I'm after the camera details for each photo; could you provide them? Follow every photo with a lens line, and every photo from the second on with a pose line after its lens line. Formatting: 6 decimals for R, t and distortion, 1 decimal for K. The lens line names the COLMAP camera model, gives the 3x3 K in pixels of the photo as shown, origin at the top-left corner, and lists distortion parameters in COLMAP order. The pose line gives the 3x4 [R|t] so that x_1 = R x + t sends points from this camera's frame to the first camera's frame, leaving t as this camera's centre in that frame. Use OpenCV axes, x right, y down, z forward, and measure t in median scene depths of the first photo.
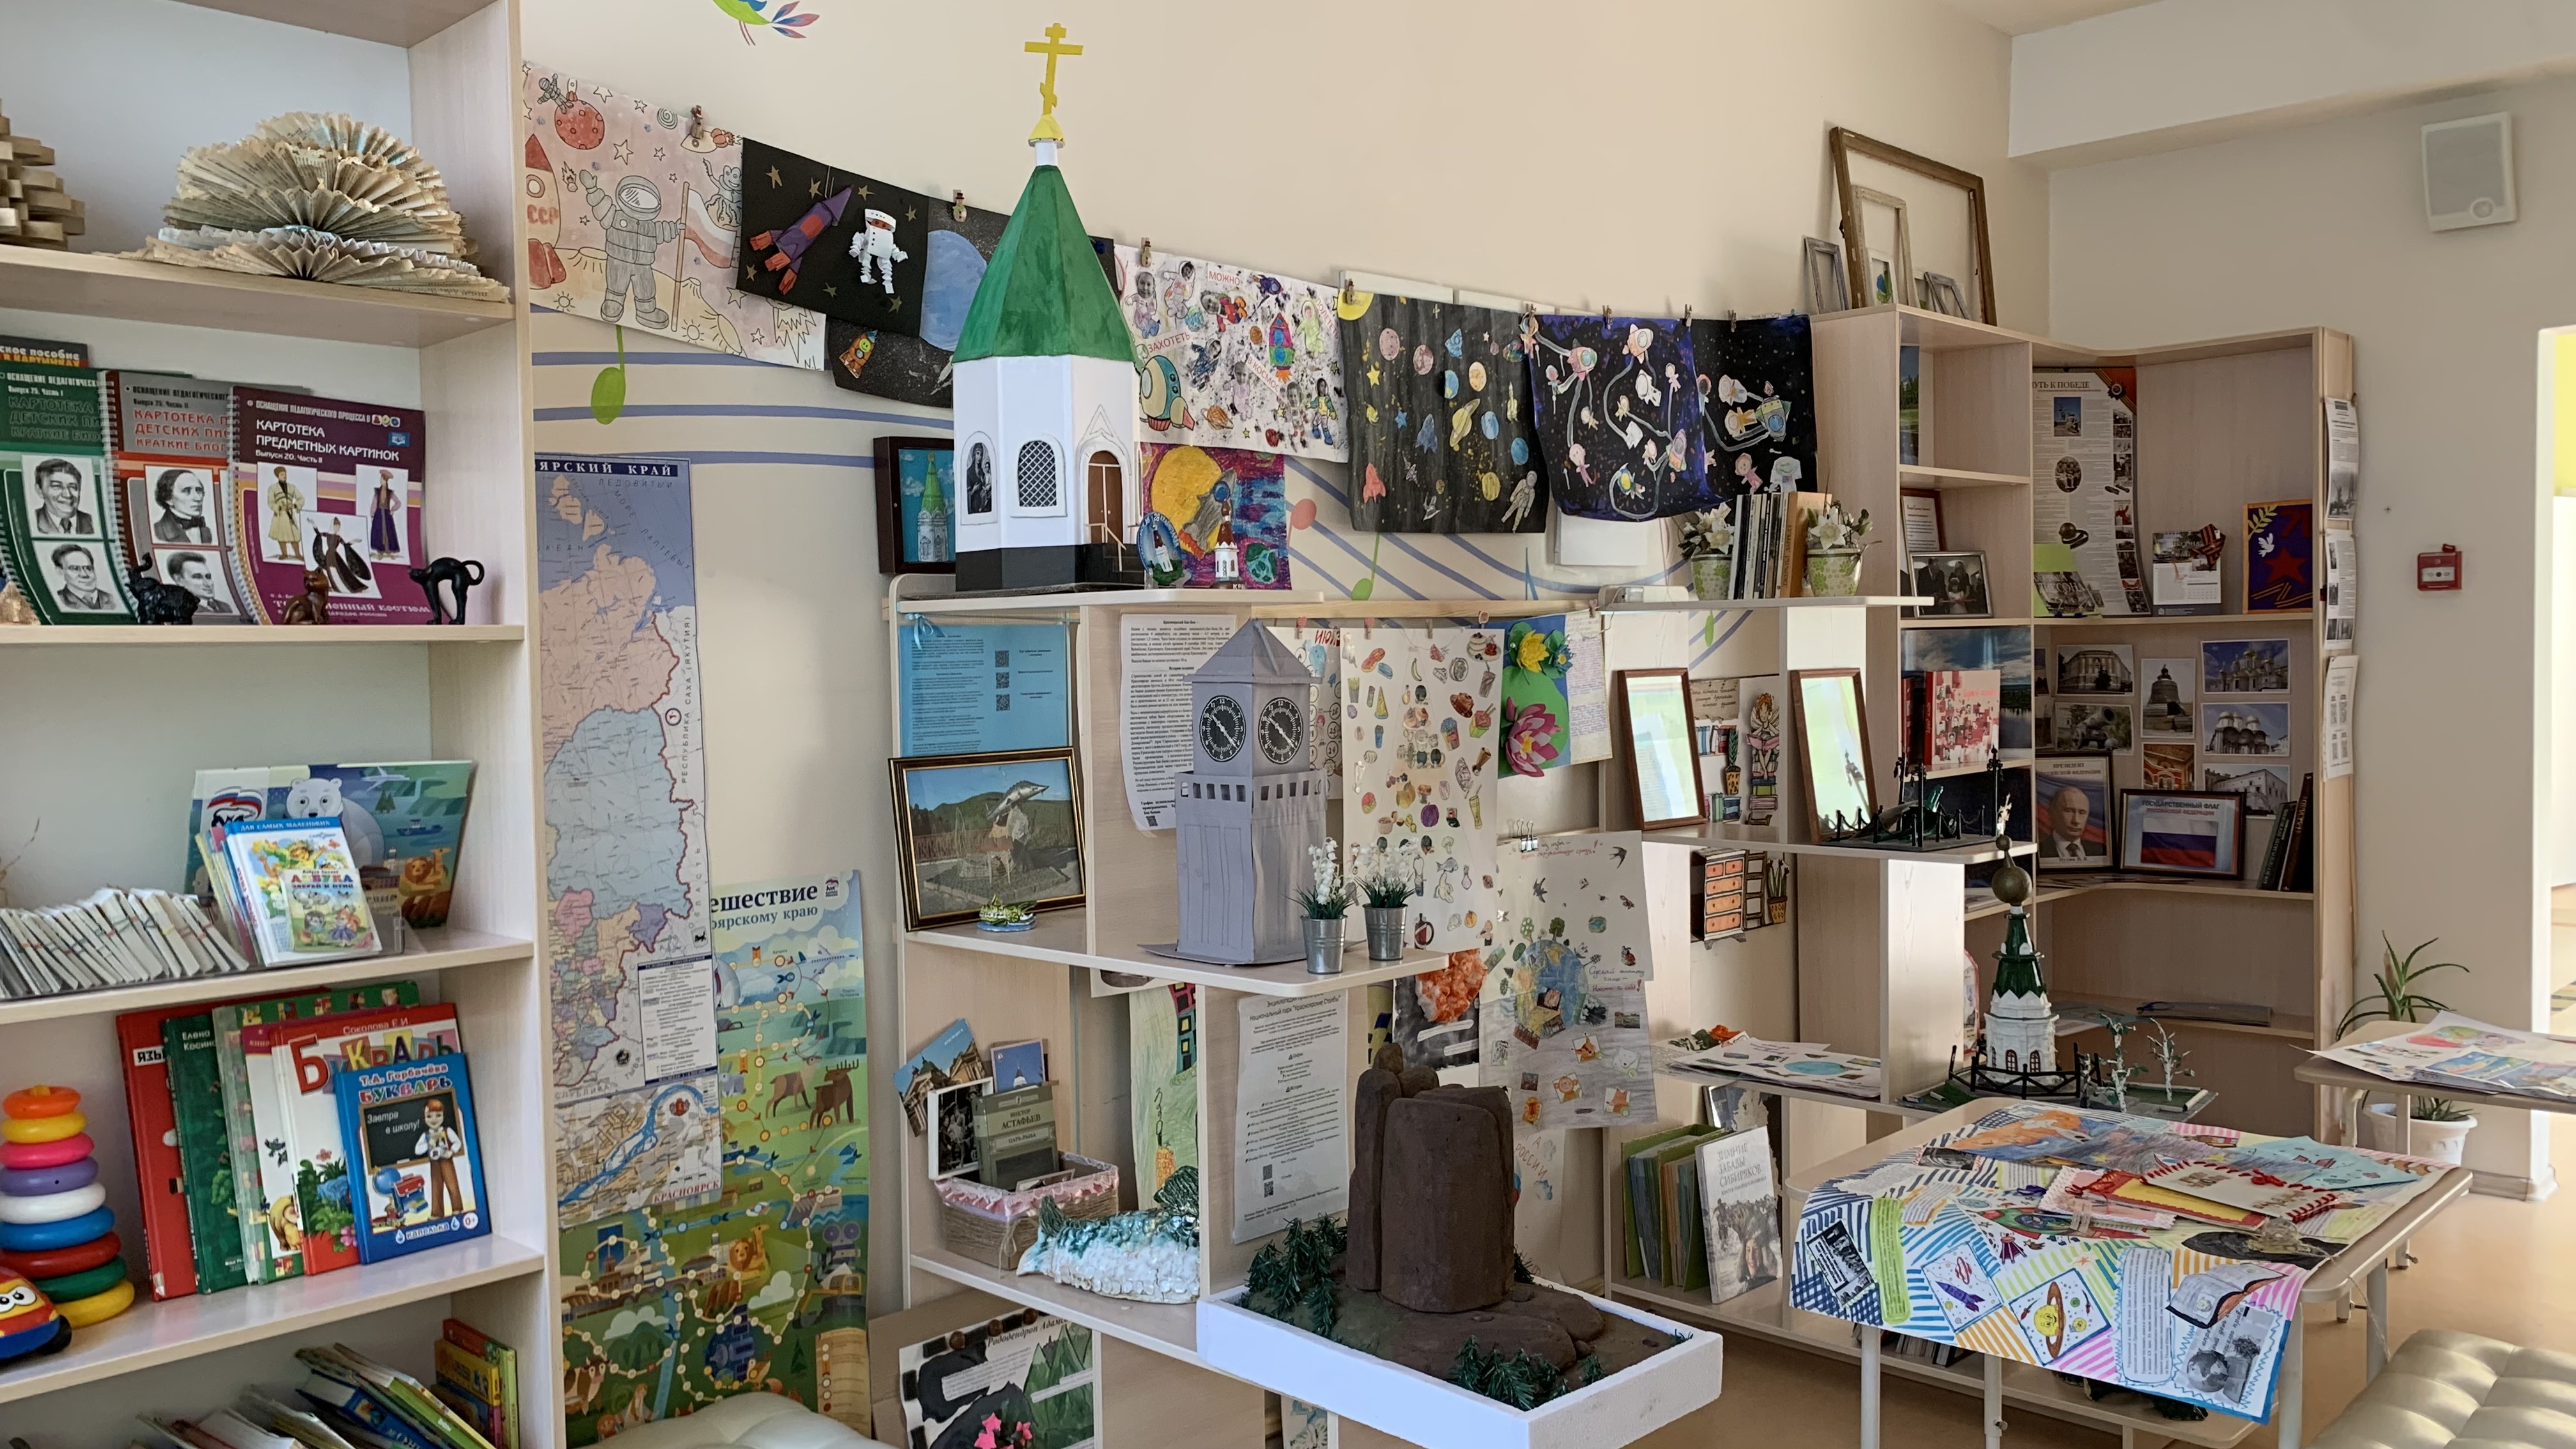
lens RADIAL K [[1967.1, 0, 1260.3], [0, 1967.1, 727.2], [0, 0, 1]] dist [0.071250, -0.122324]
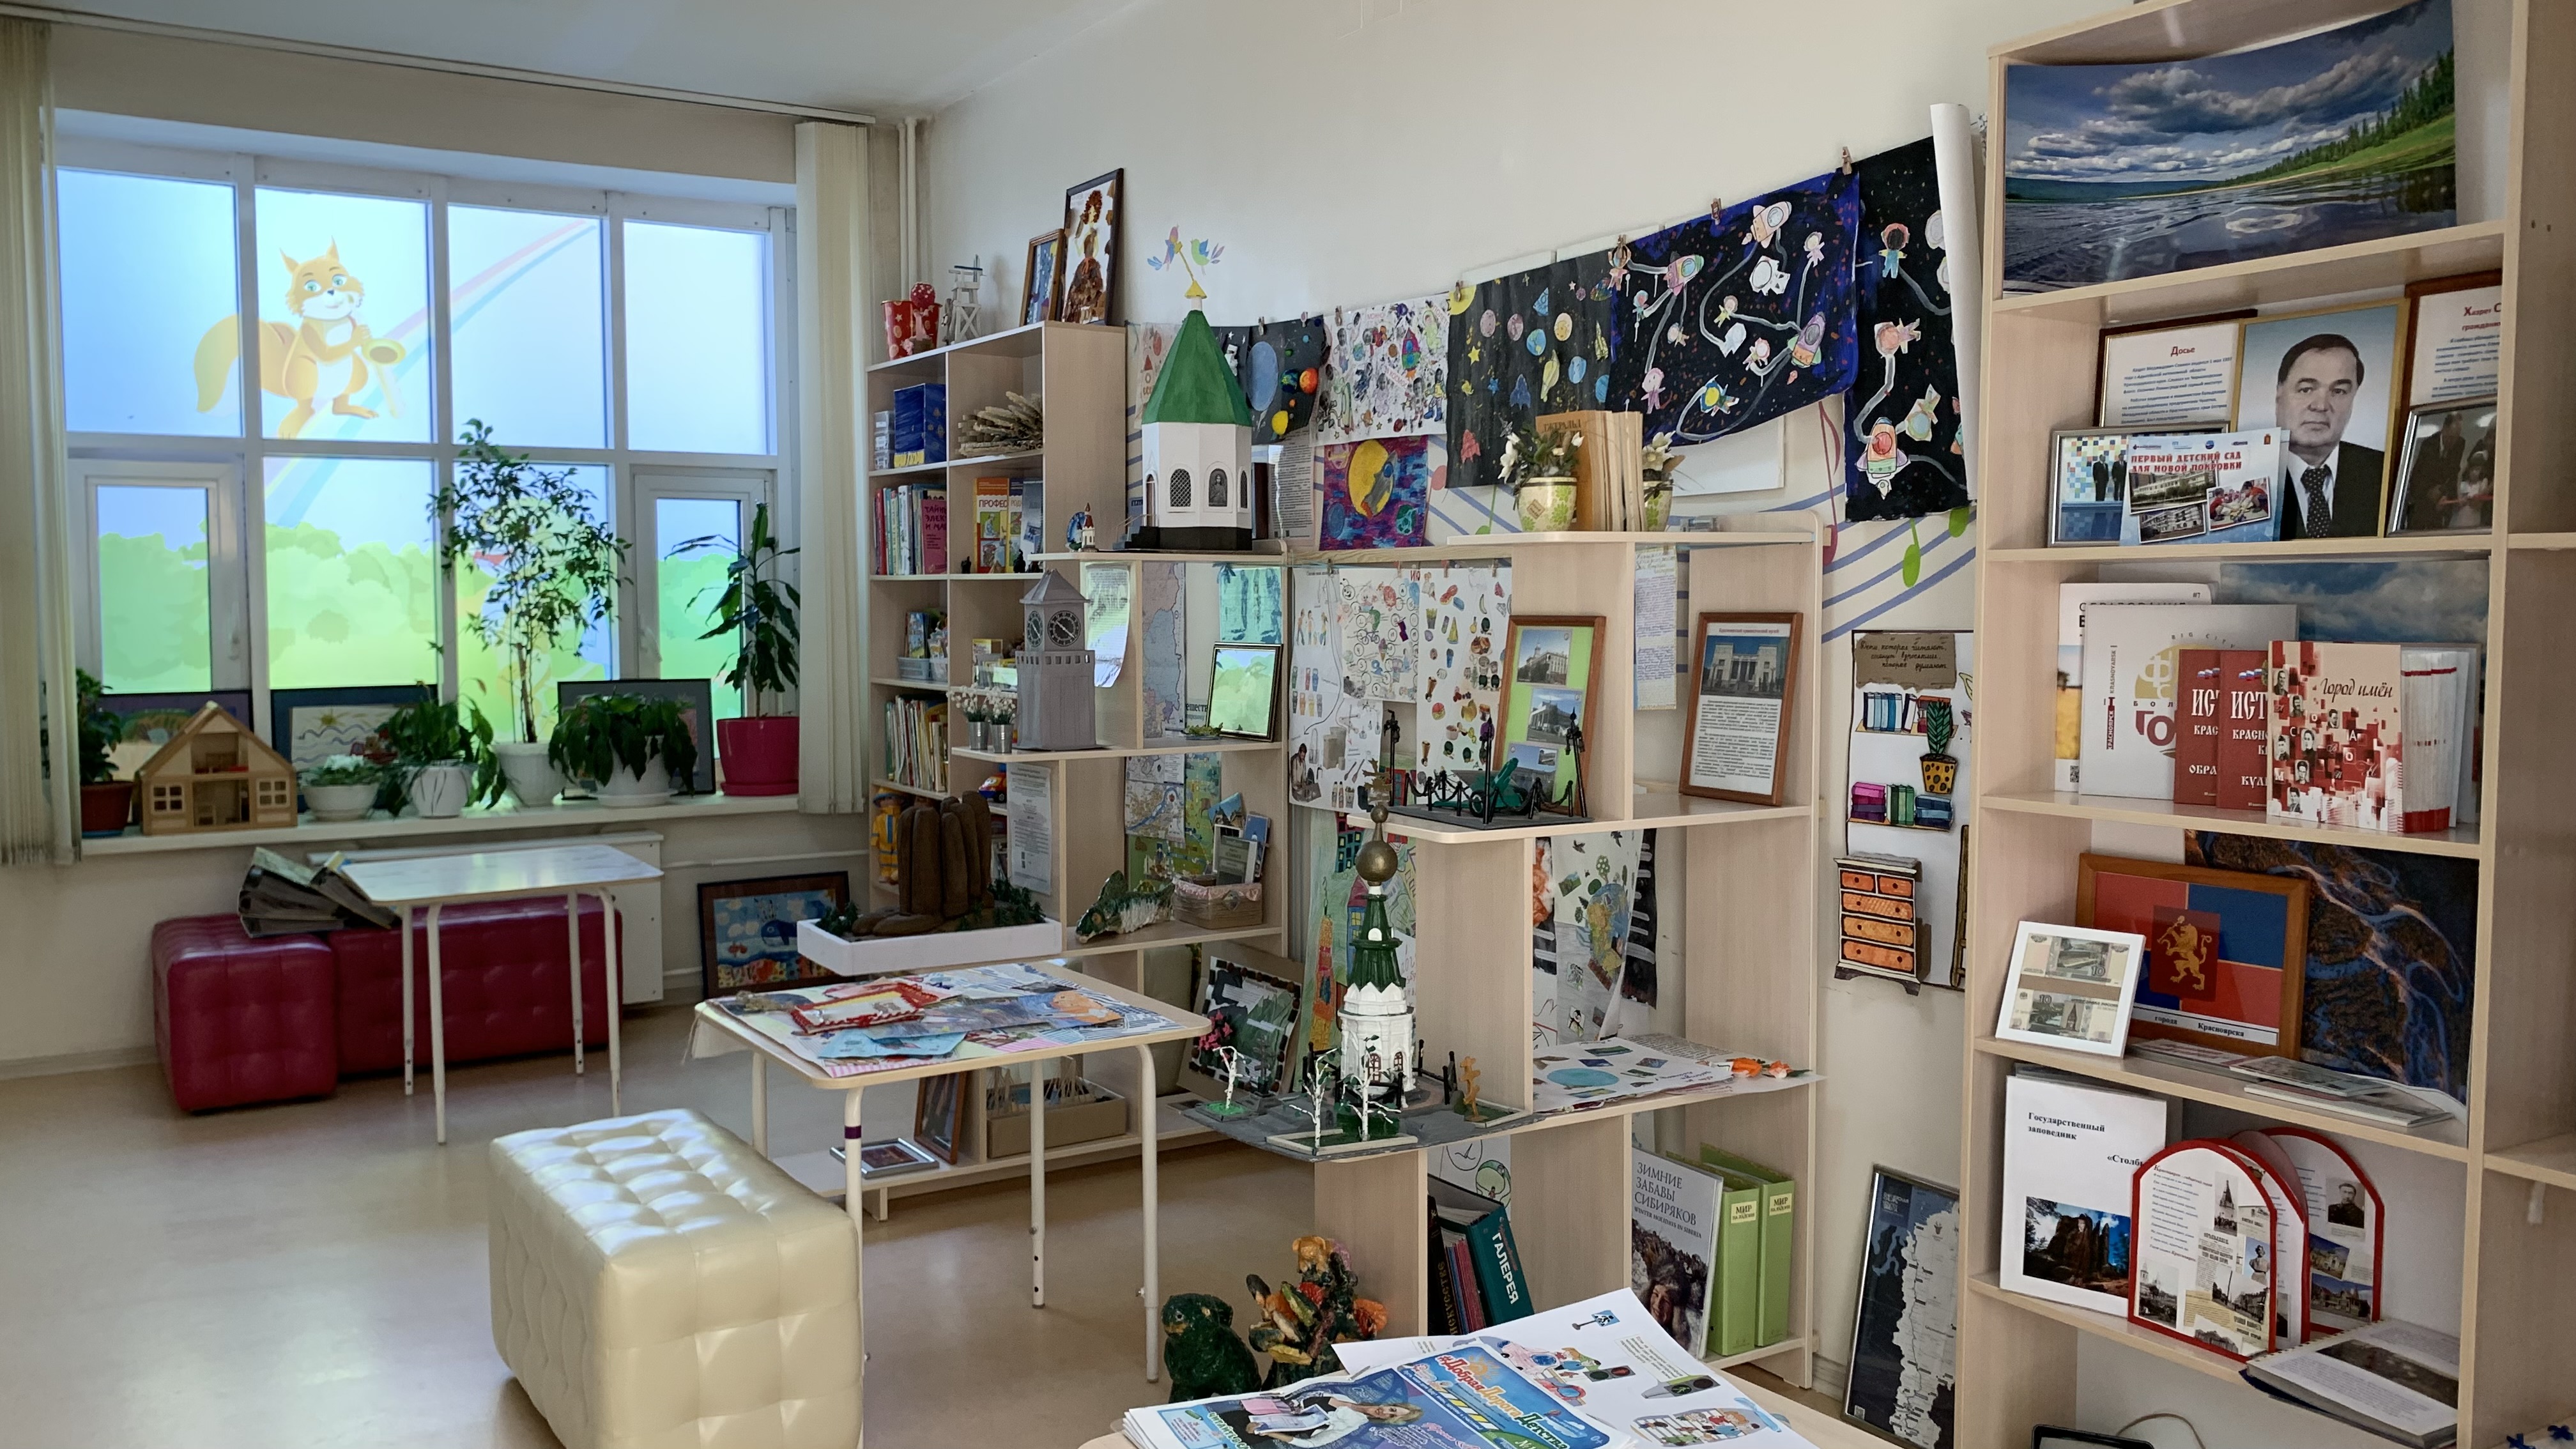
lens RADIAL K [[1967.1, 0, 1276.0], [0, 1967.1, 728.1], [0, 0, 1]] dist [0.071250, -0.122324]
pose [[-0.246999, 0.081670, -0.965568, 1.274221], [-0.035162, 0.995030, 0.093157, -0.062037], [0.968378, 0.056961, -0.242900, 1.204530]]
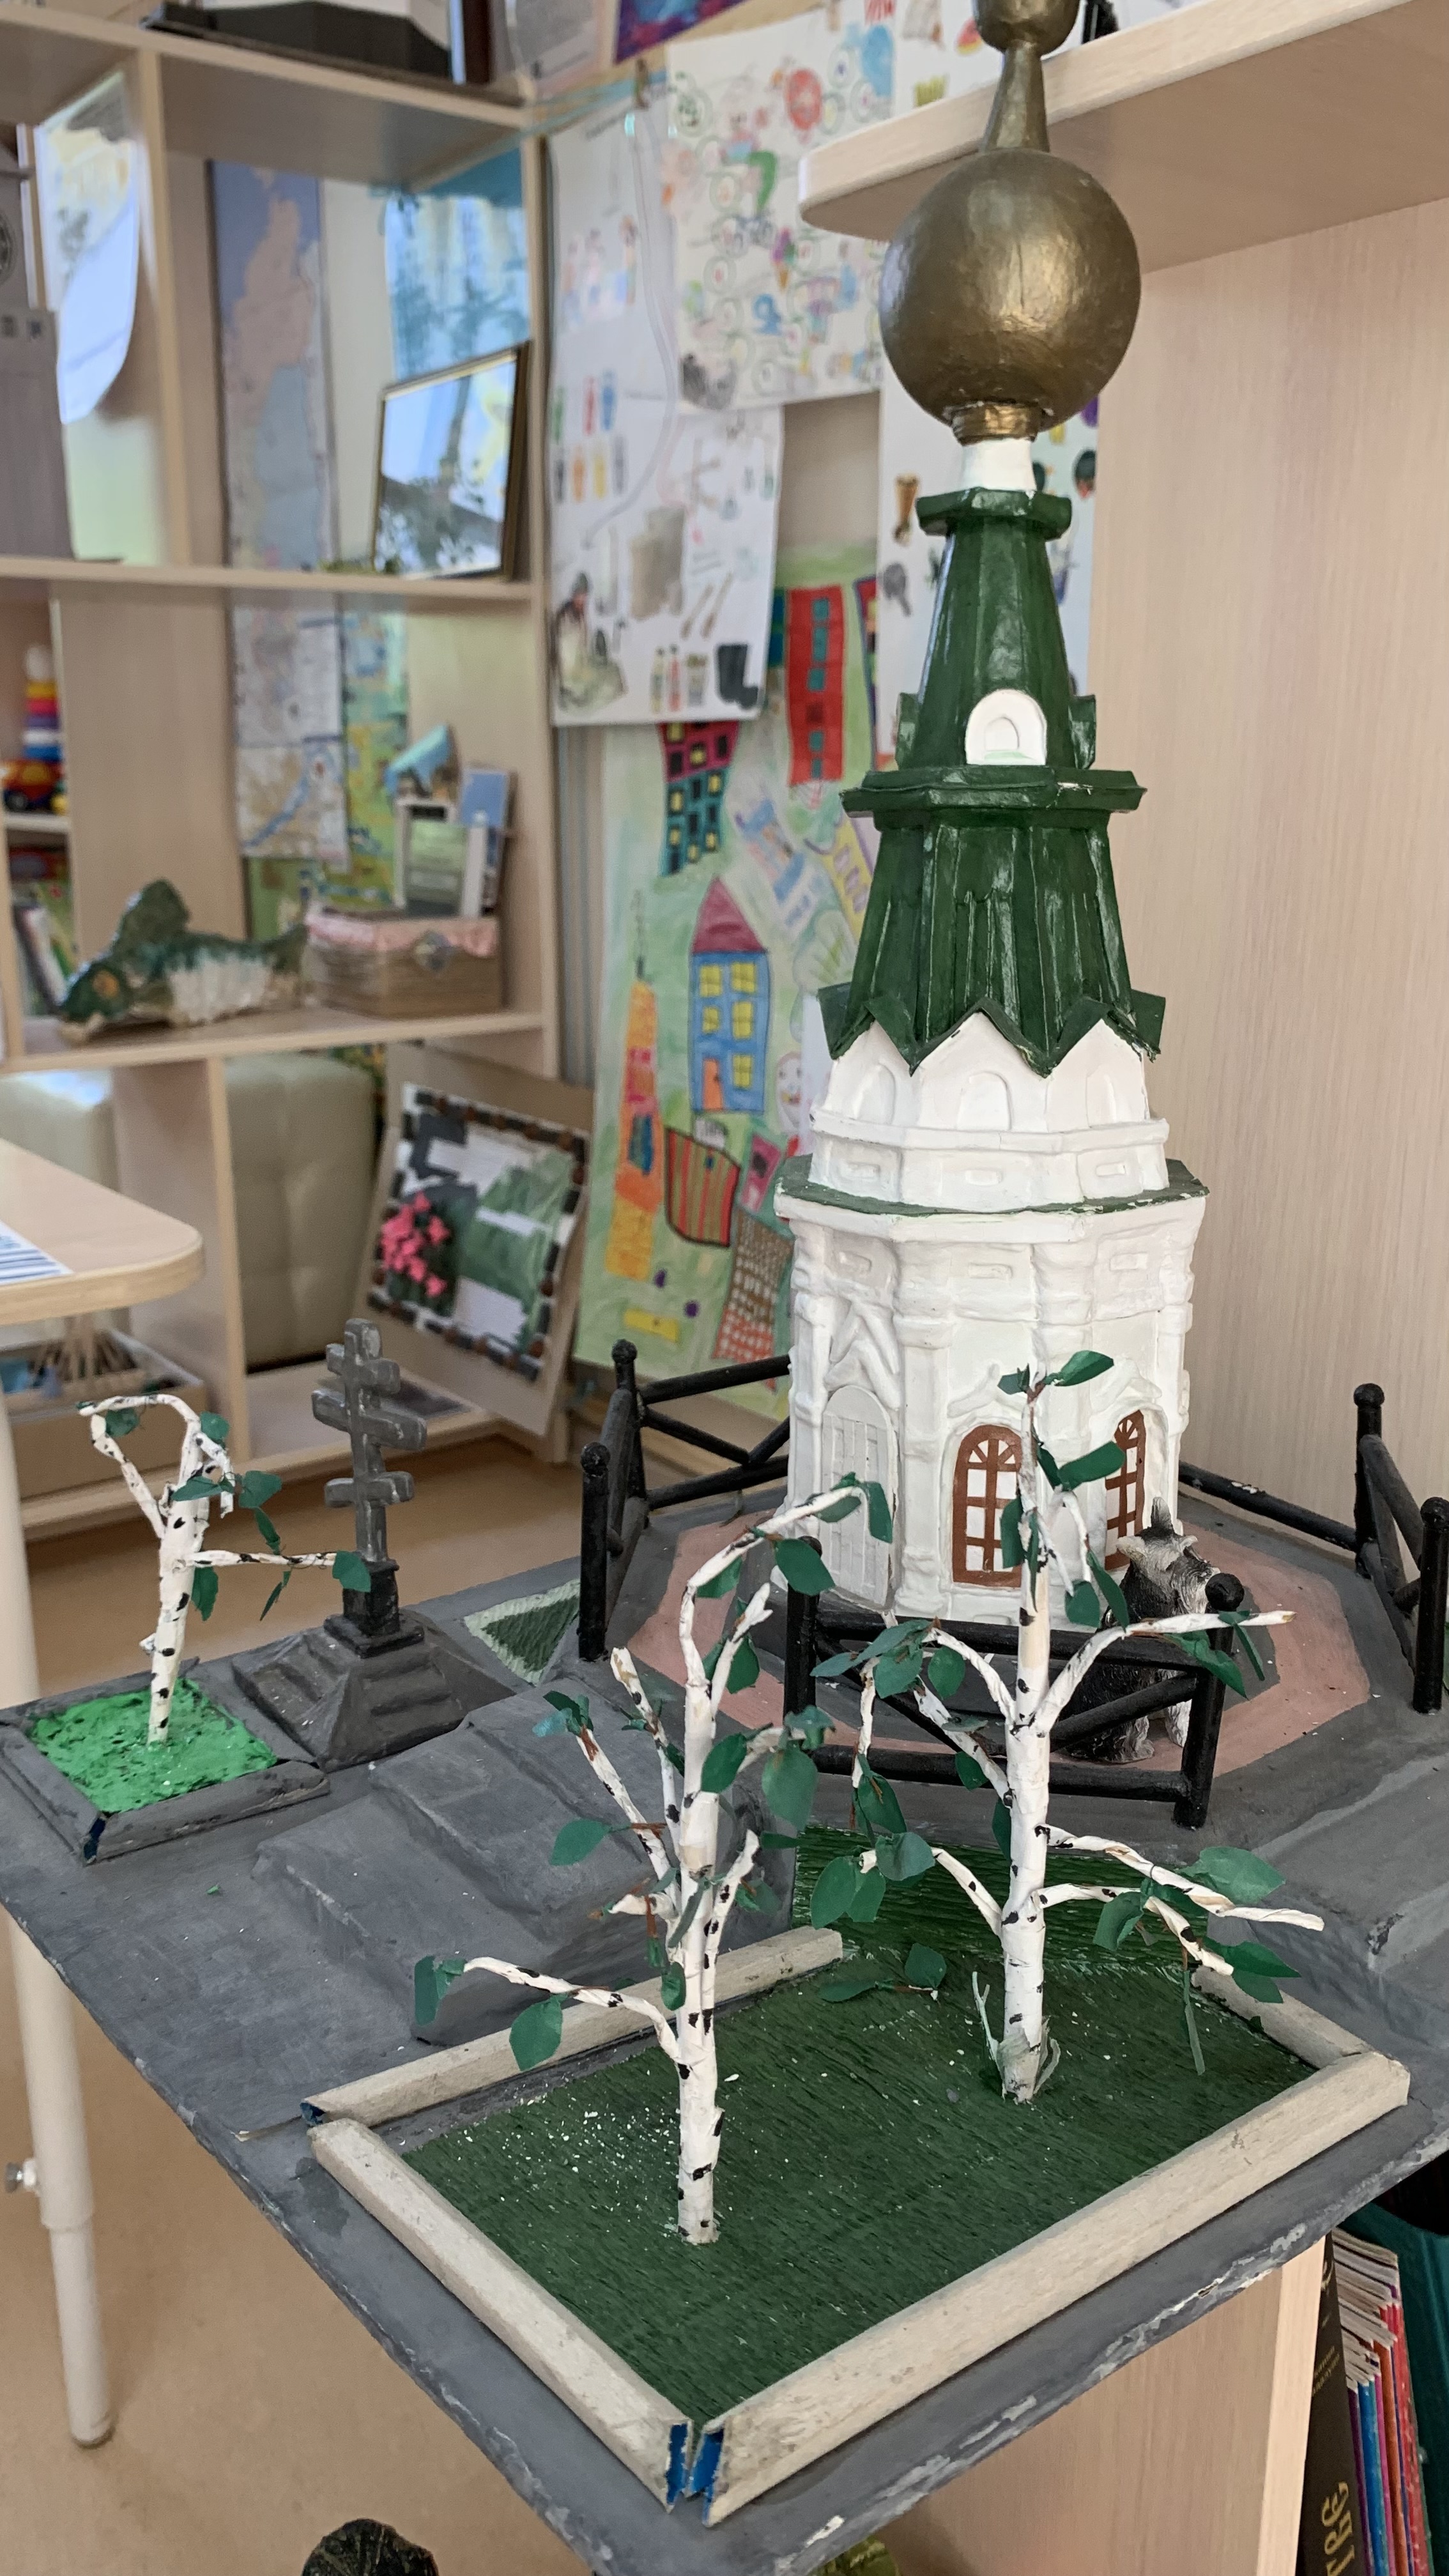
lens RADIAL K [[1967.1, 0, 752.7], [0, 1967.1, 1288.4], [0, 0, 1]] dist [0.071250, -0.122324]
pose [[-0.155956, 0.268481, -0.950576, 0.556617], [-0.043053, 0.959590, 0.278091, 0.114385], [0.986825, 0.084295, -0.138095, 1.040053]]
